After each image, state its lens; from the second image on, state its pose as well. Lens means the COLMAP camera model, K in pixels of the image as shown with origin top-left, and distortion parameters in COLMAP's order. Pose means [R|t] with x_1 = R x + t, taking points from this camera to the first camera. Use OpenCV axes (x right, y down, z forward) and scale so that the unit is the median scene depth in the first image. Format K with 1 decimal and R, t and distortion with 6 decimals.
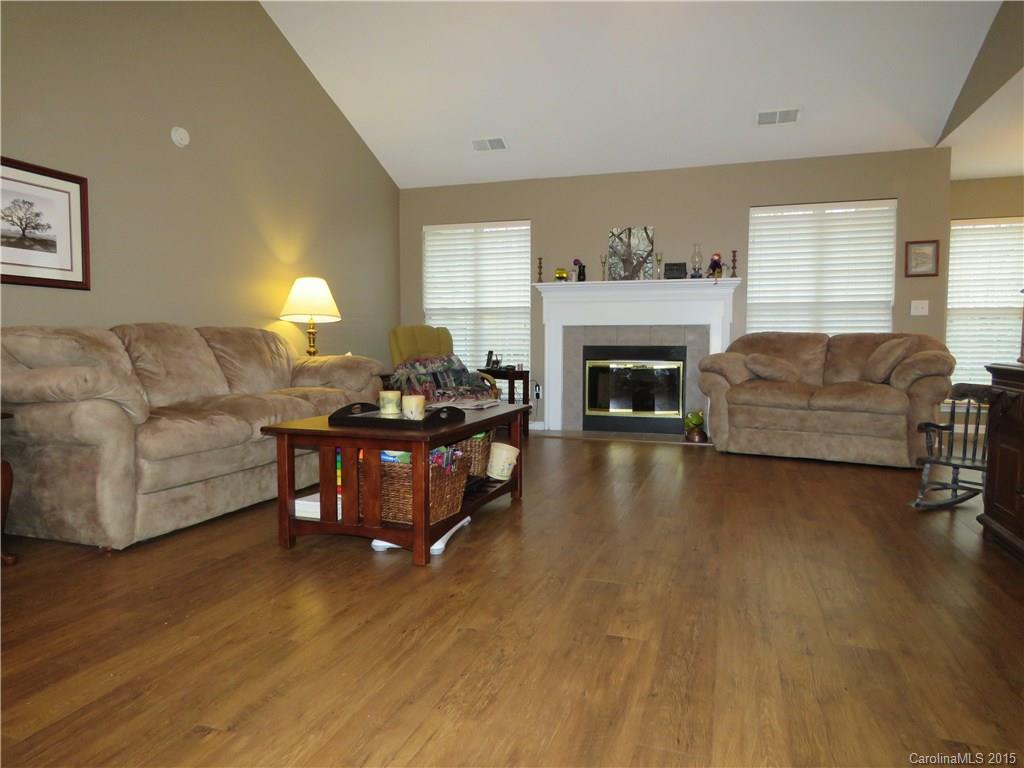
lens RADIAL K [[667.3, 0, 512.0], [0, 667.3, 384.0], [0, 0, 1]] dist [0.008119, 0.000539]
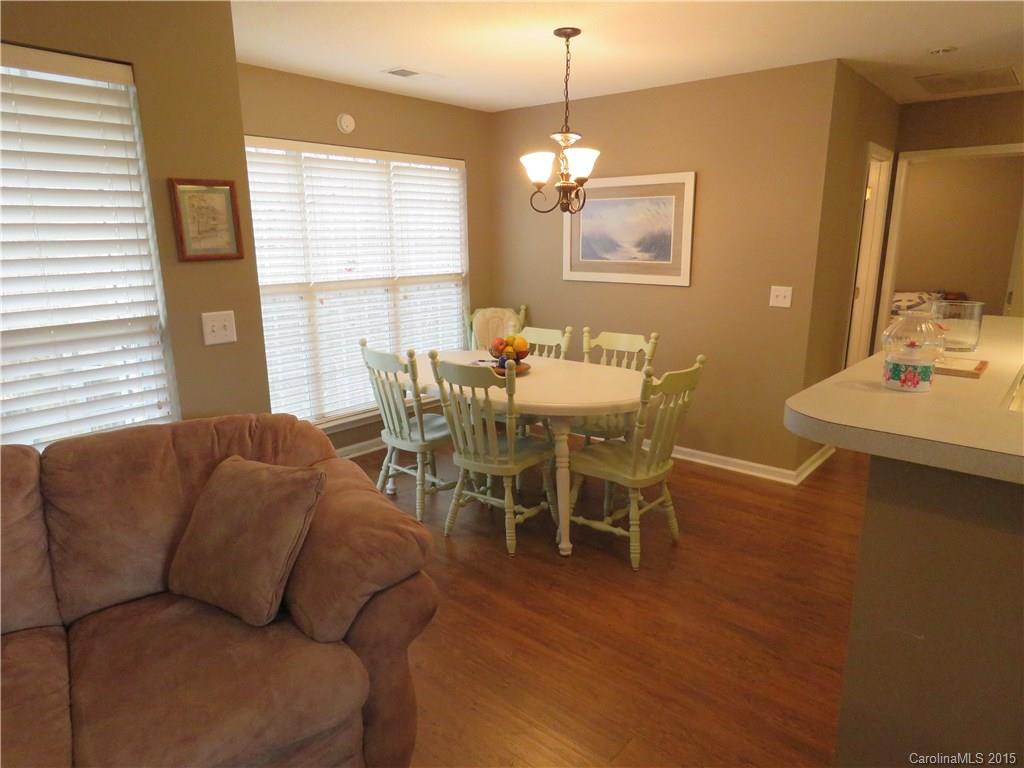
lens RADIAL K [[643.2, 0, 507.3], [0, 643.2, 388.0], [0, 0, 1]] dist [-0.023136, 0.000266]
pose [[0.382743, -0.223629, 0.896380, 0.257180], [0.068636, 0.974463, 0.213803, -0.143370], [-0.921302, -0.020307, 0.388318, 0.596156]]
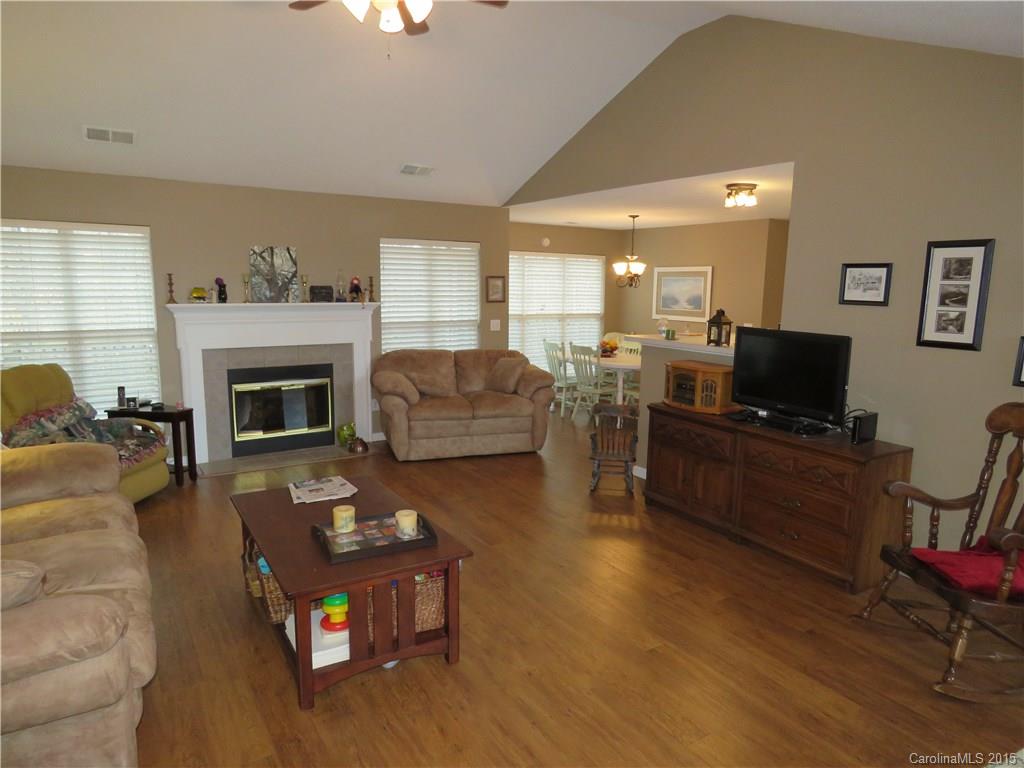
lens RADIAL K [[667.3, 0, 512.0], [0, 667.3, 384.0], [0, 0, 1]] dist [0.008119, 0.000539]
pose [[0.633414, -0.112928, 0.765529, -0.387541], [0.039351, 0.992715, 0.113881, -0.138074], [-0.772812, -0.042009, 0.633243, 0.105165]]
